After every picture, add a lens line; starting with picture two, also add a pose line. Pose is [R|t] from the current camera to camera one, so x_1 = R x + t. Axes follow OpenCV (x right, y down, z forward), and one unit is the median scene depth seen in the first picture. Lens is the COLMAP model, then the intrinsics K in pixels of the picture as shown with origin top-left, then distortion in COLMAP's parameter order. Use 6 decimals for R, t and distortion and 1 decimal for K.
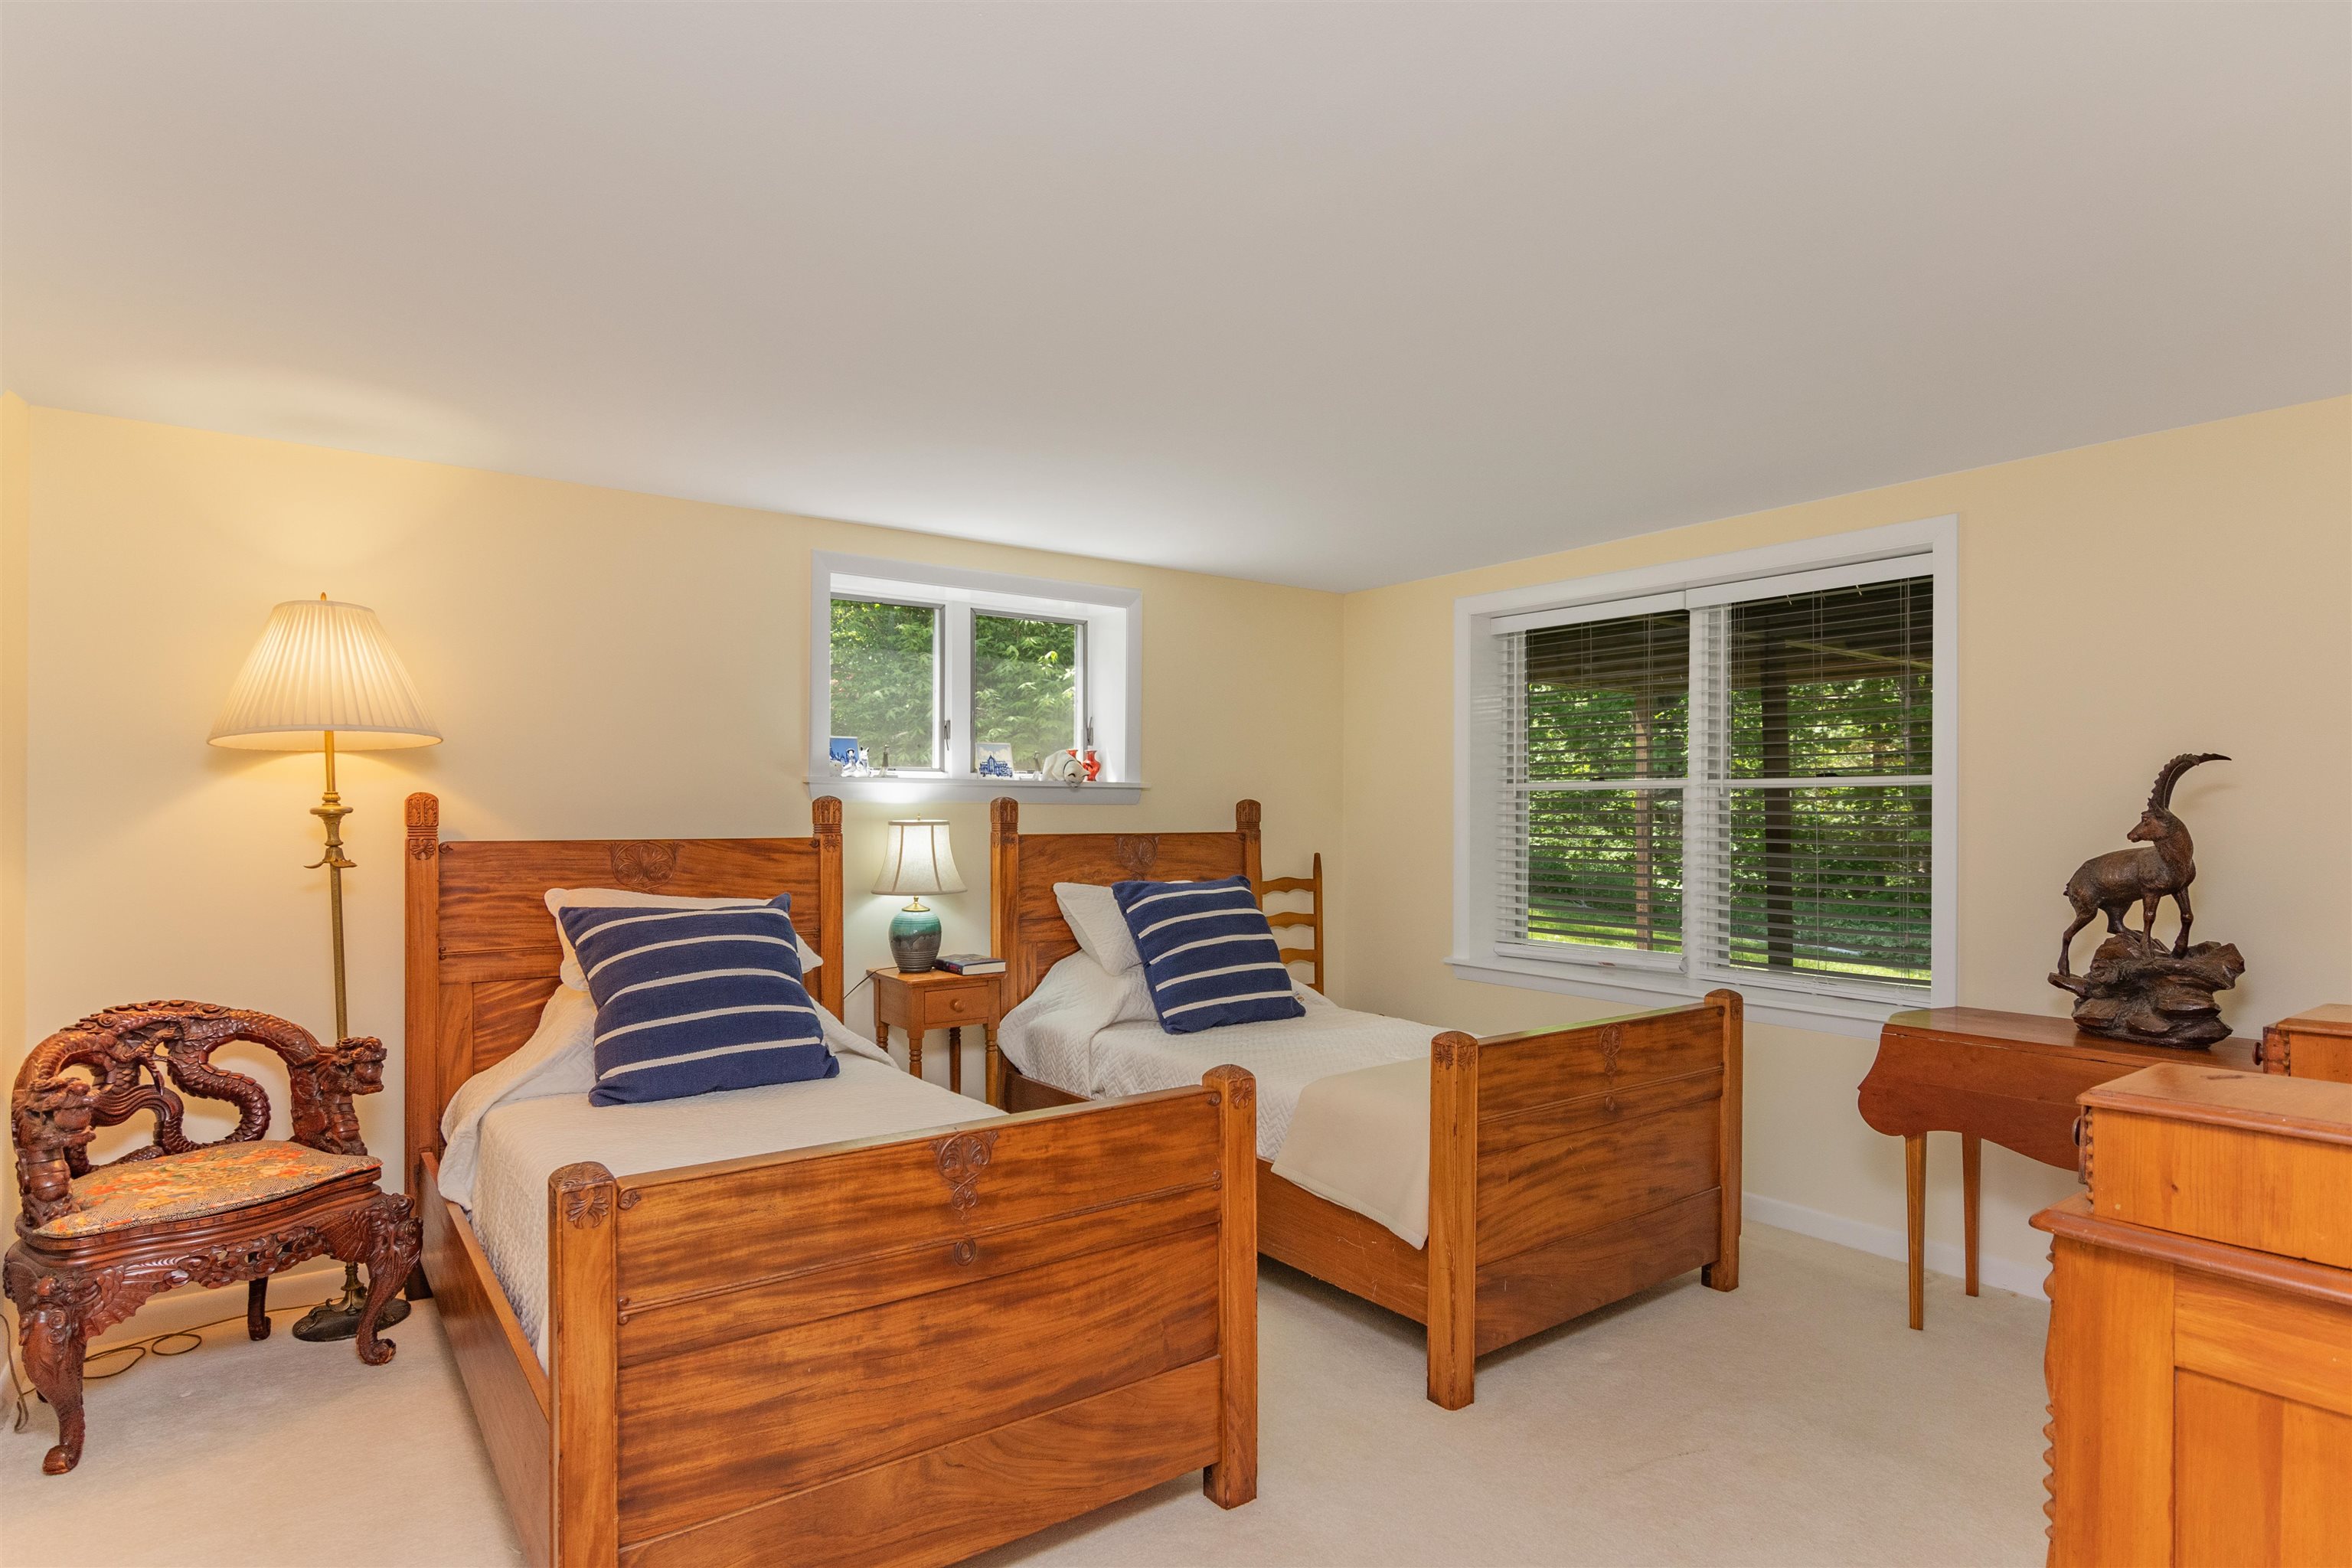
lens RADIAL K [[1171.1, 0, 1167.6], [0, 1171.1, 801.2], [0, 0, 1]] dist [-0.000603, -0.000367]
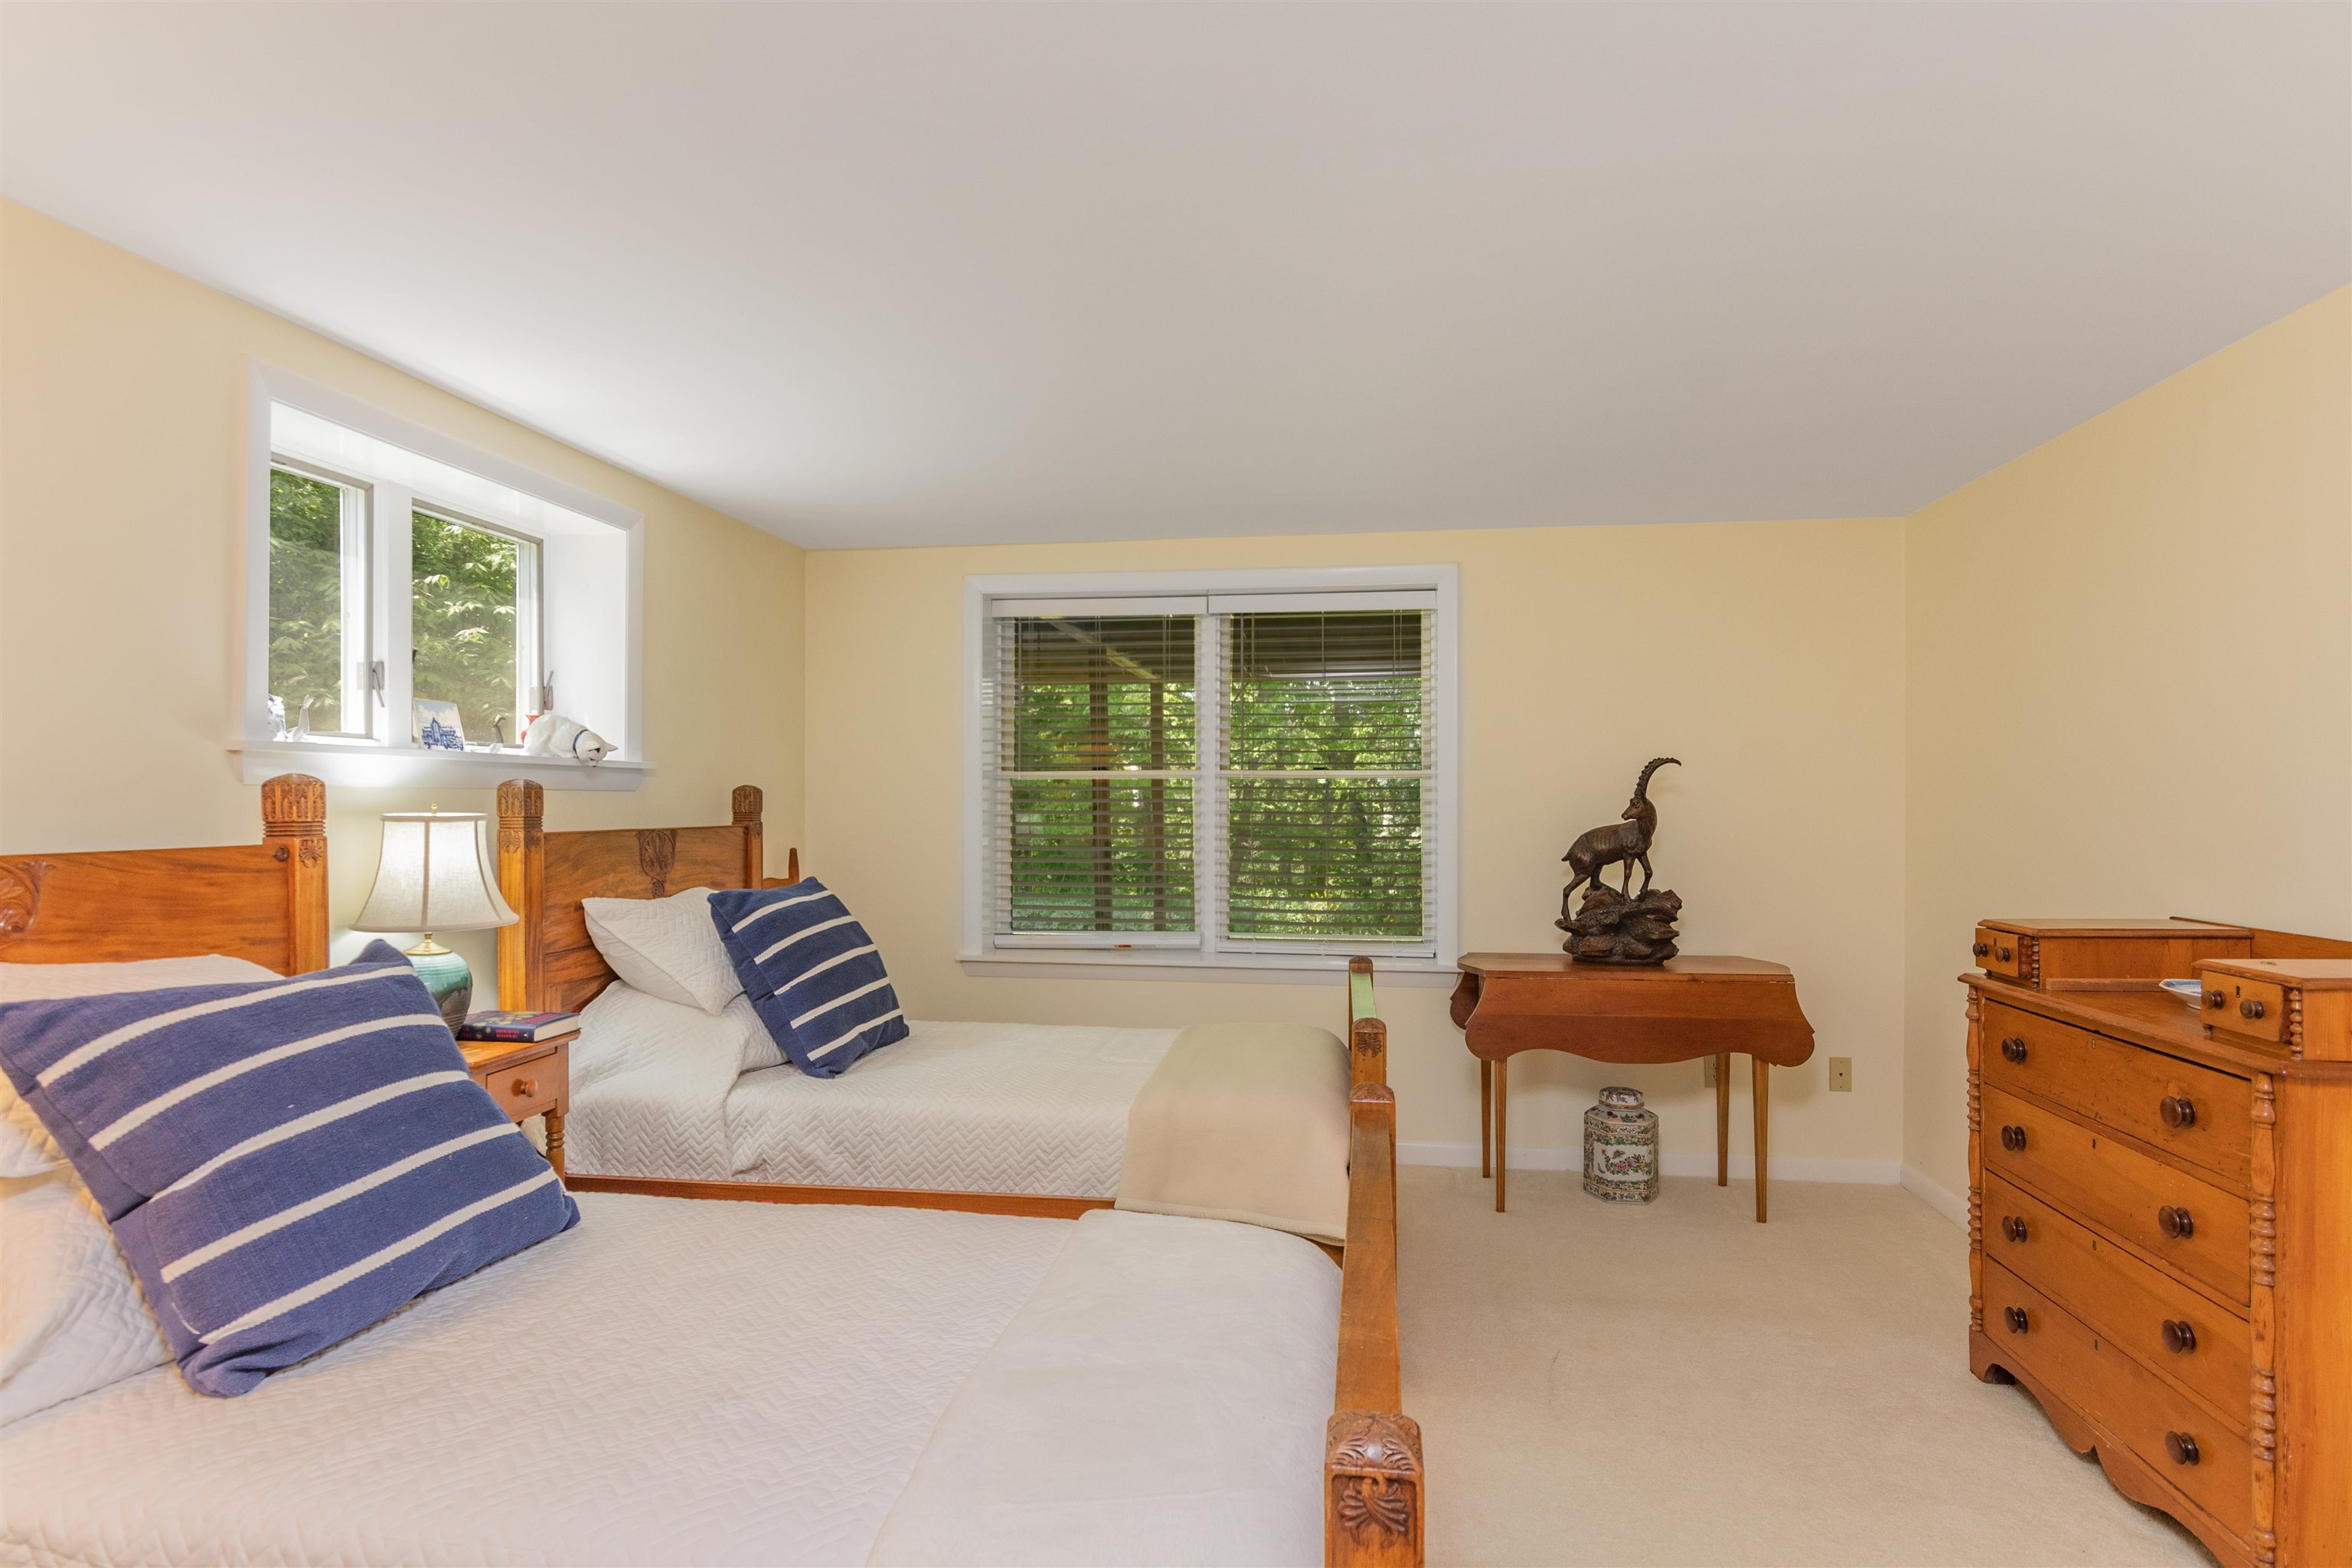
lens RADIAL K [[1171.1, 0, 1167.6], [0, 1171.1, 801.2], [0, 0, 1]] dist [-0.000603, -0.000367]
pose [[0.727146, -0.001923, 0.686480, -0.345873], [-0.003897, 0.999968, 0.006929, 0.003259], [-0.686472, -0.007714, 0.727115, 0.239285]]
